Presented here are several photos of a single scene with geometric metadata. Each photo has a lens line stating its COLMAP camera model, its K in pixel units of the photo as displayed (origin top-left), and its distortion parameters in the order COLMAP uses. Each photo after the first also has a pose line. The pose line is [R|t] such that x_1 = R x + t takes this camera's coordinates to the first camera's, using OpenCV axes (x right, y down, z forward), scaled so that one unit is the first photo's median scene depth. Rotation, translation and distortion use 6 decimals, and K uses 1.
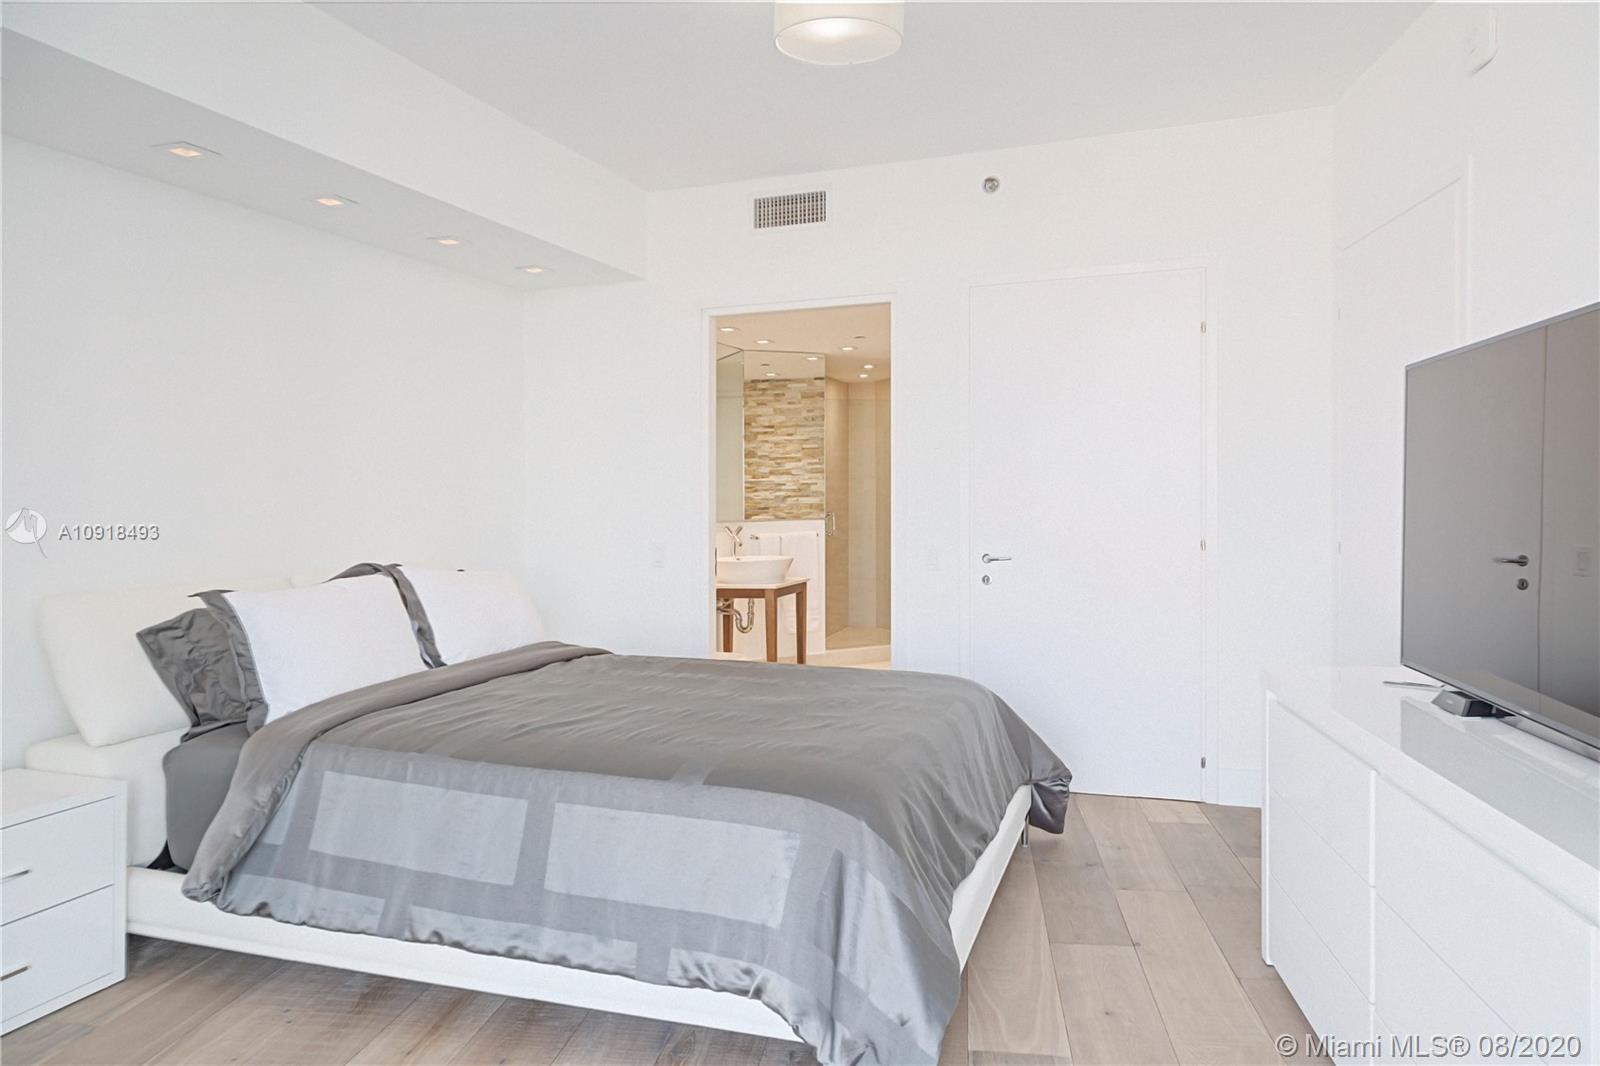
lens RADIAL K [[1091.4, 0, 799.4], [0, 1091.4, 530.6], [0, 0, 1]] dist [0.000424, 0.000014]
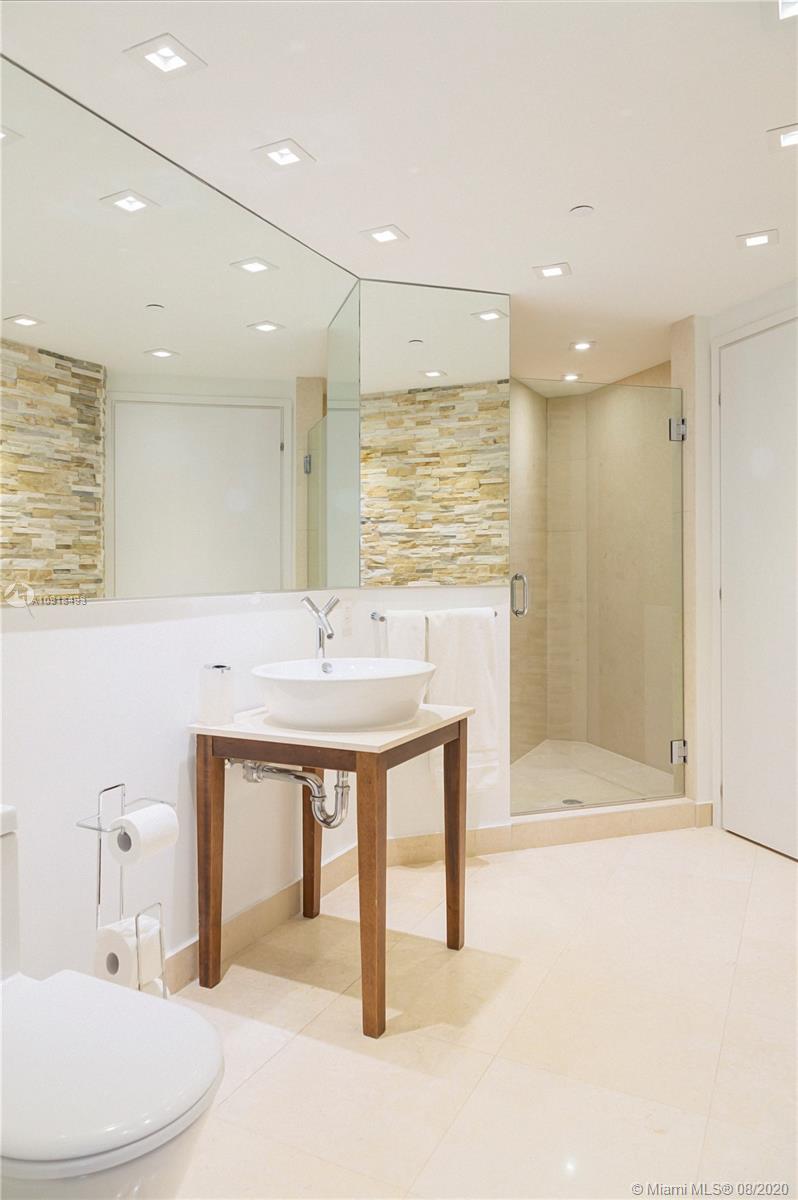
lens RADIAL K [[818.6, 0, 401.6], [0, 818.6, 600.8], [0, 0, 1]] dist [0.000424, 0.000014]
pose [[0.993543, 0.006488, -0.113272, 0.012861], [-0.006275, 0.999978, 0.002235, -0.002055], [0.113284, -0.001510, 0.993561, 0.474491]]
